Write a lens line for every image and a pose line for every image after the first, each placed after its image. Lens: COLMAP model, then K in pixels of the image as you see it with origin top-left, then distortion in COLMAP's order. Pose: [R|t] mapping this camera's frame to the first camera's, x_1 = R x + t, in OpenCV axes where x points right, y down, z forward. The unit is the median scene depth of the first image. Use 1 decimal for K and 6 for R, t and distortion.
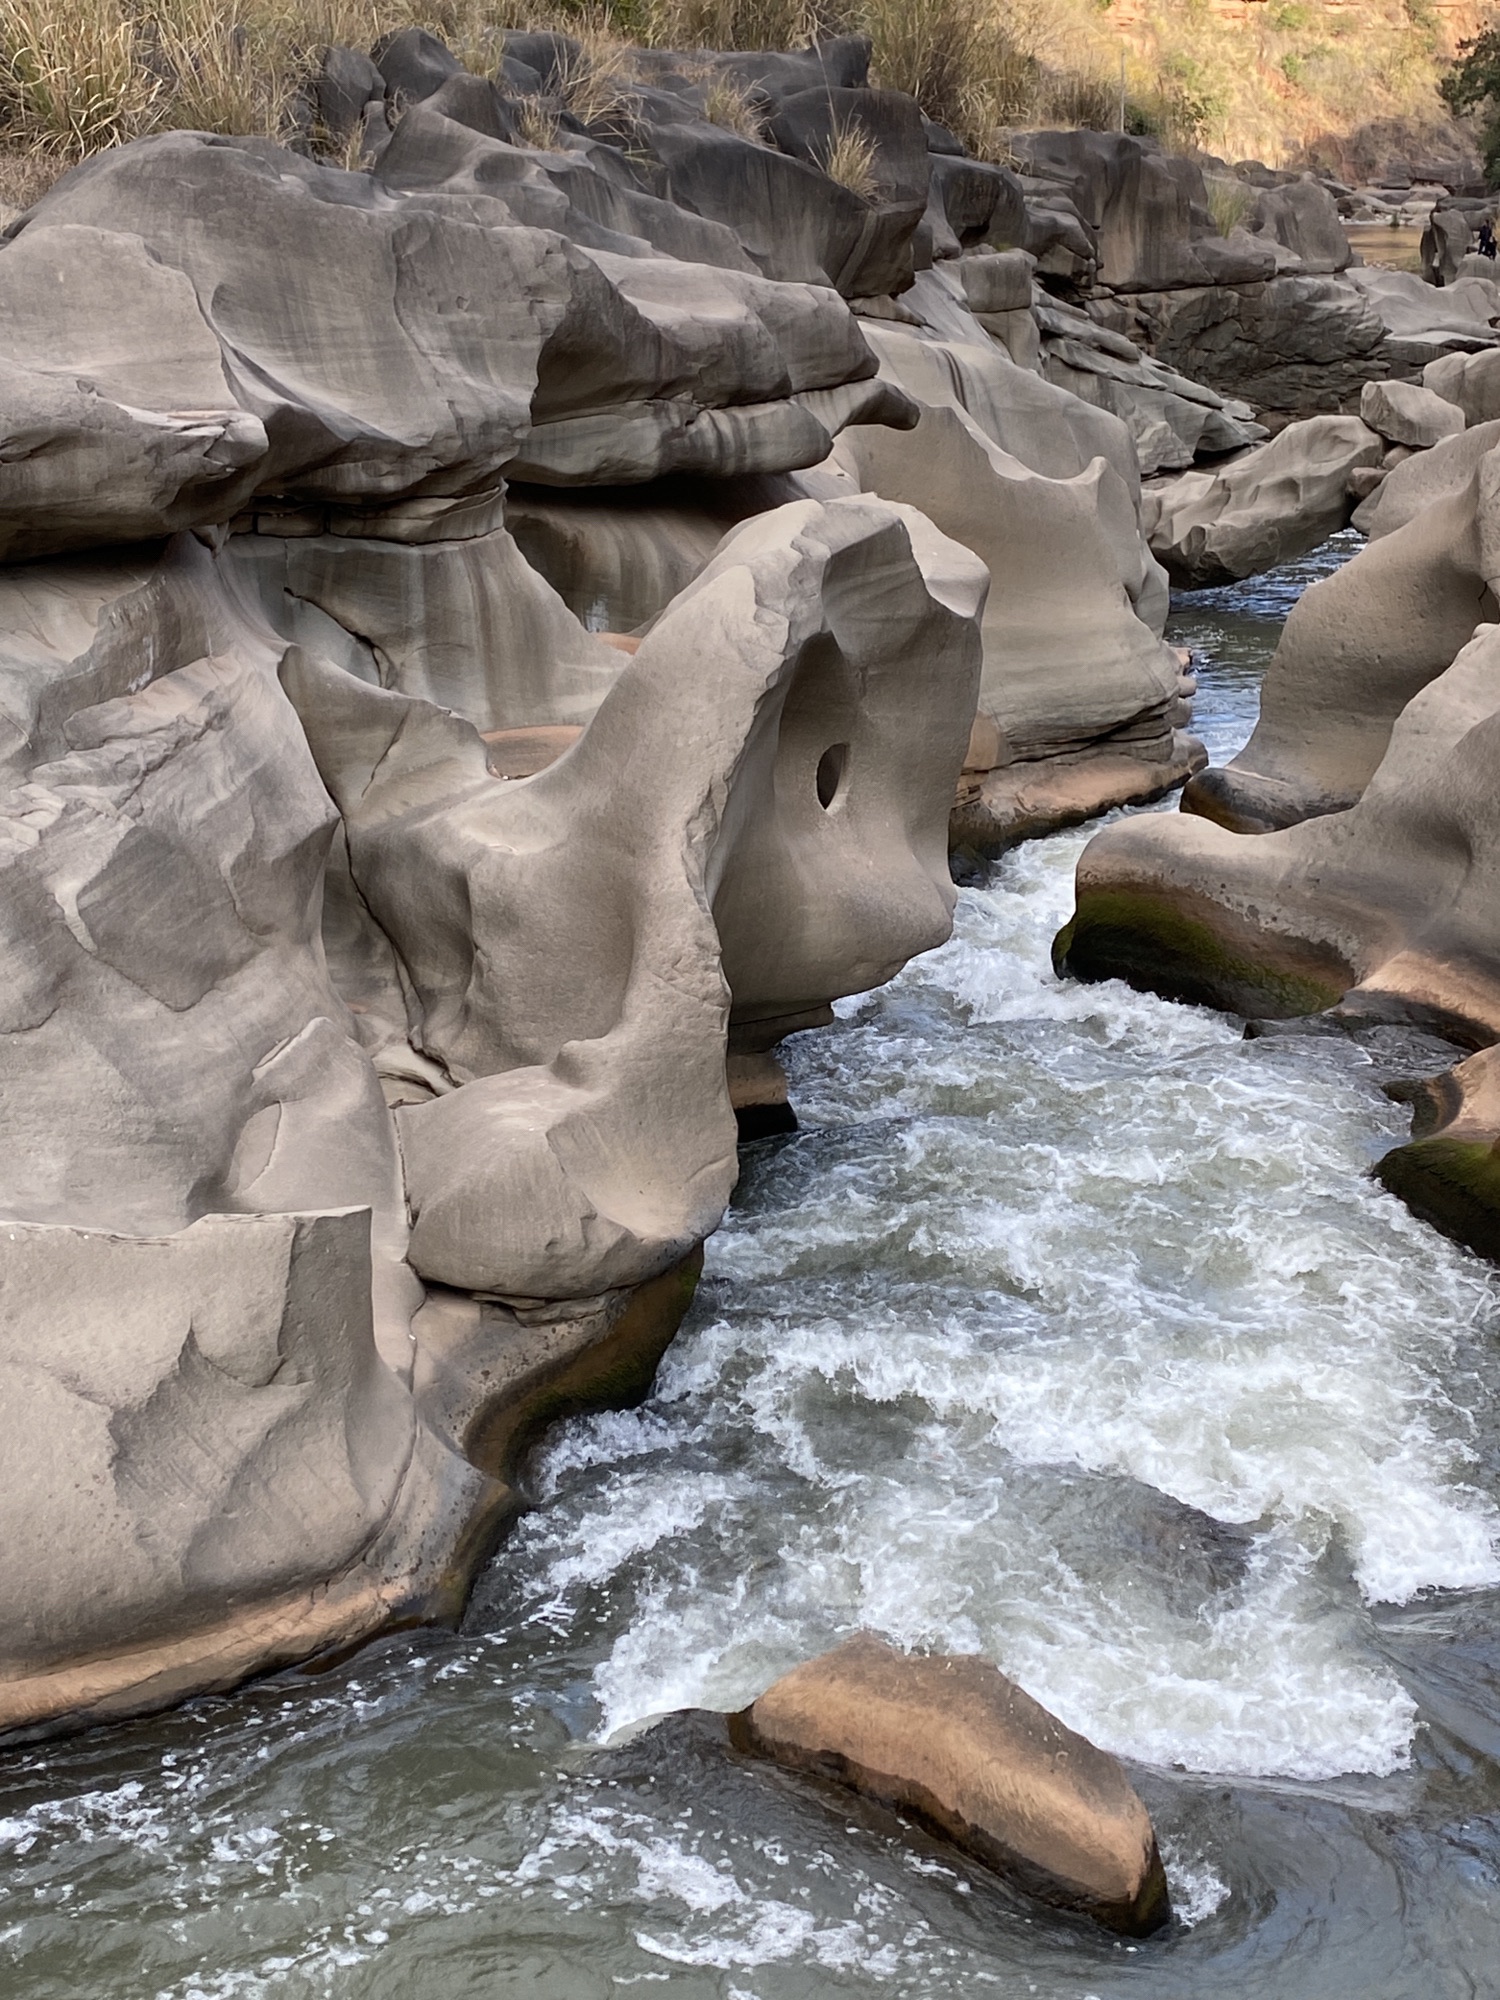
lens RADIAL K [[2914.2, 0, 750.0], [0, 2914.2, 1000.0], [0, 0, 1]] dist [0.223791, -0.730272]
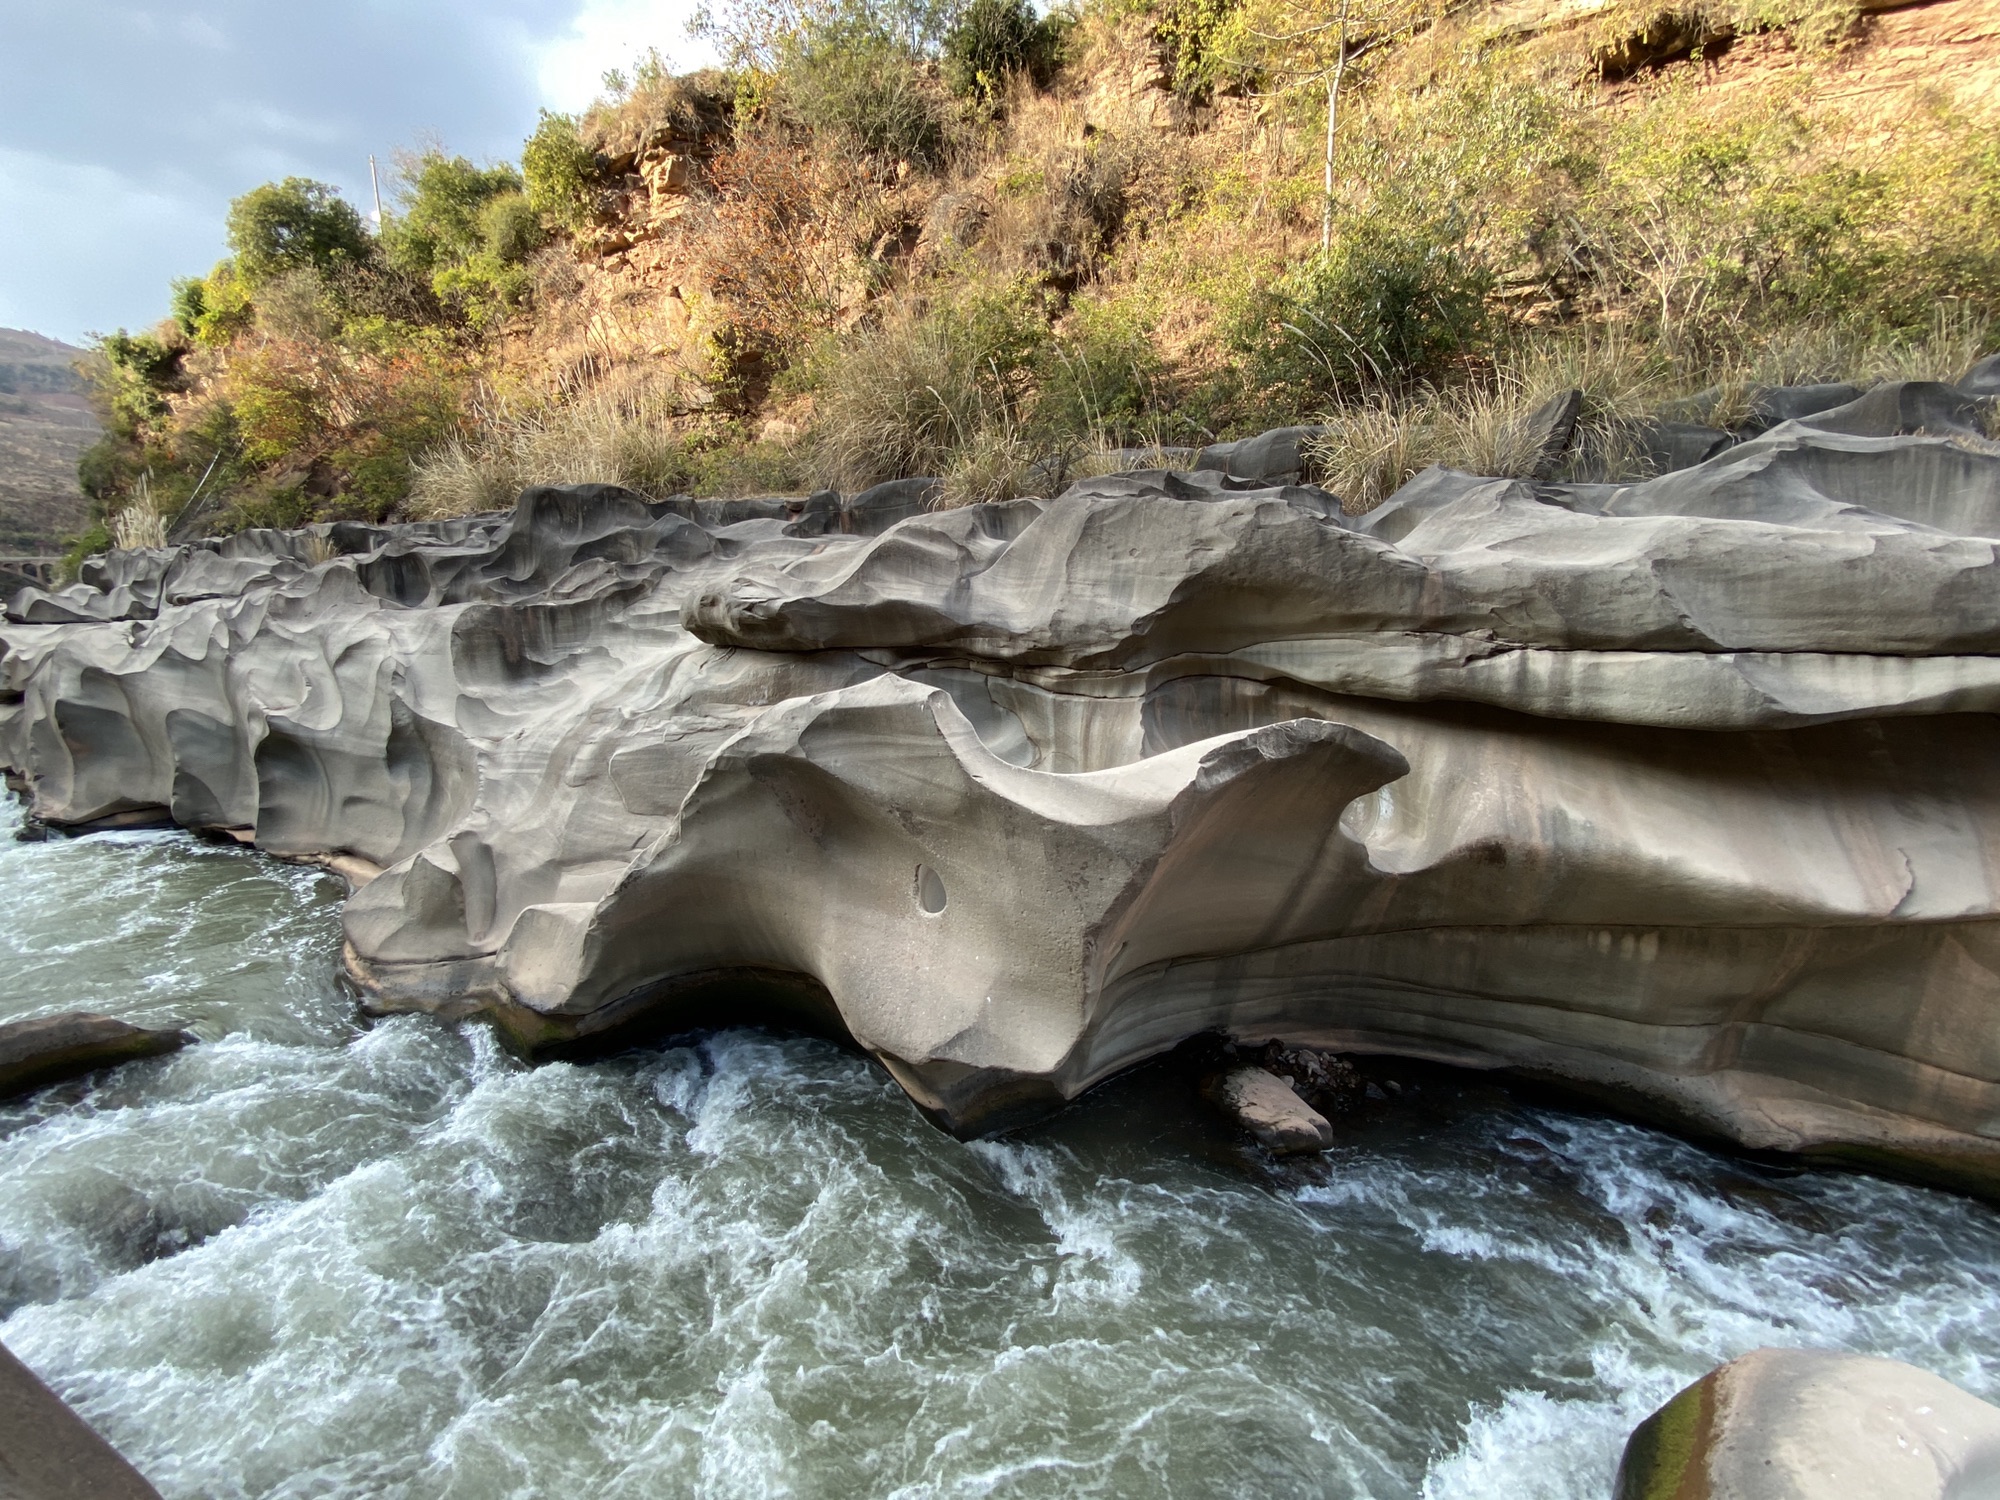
lens RADIAL K [[803.5, 0, 1000.0], [0, 803.5, 750.0], [0, 0, 1]] dist [-0.000076, -0.000010]
pose [[-0.107106, 0.183633, -0.977142, 0.343932], [-0.256452, 0.944438, 0.205597, -0.208259], [0.960604, 0.272611, -0.054061, 0.989746]]
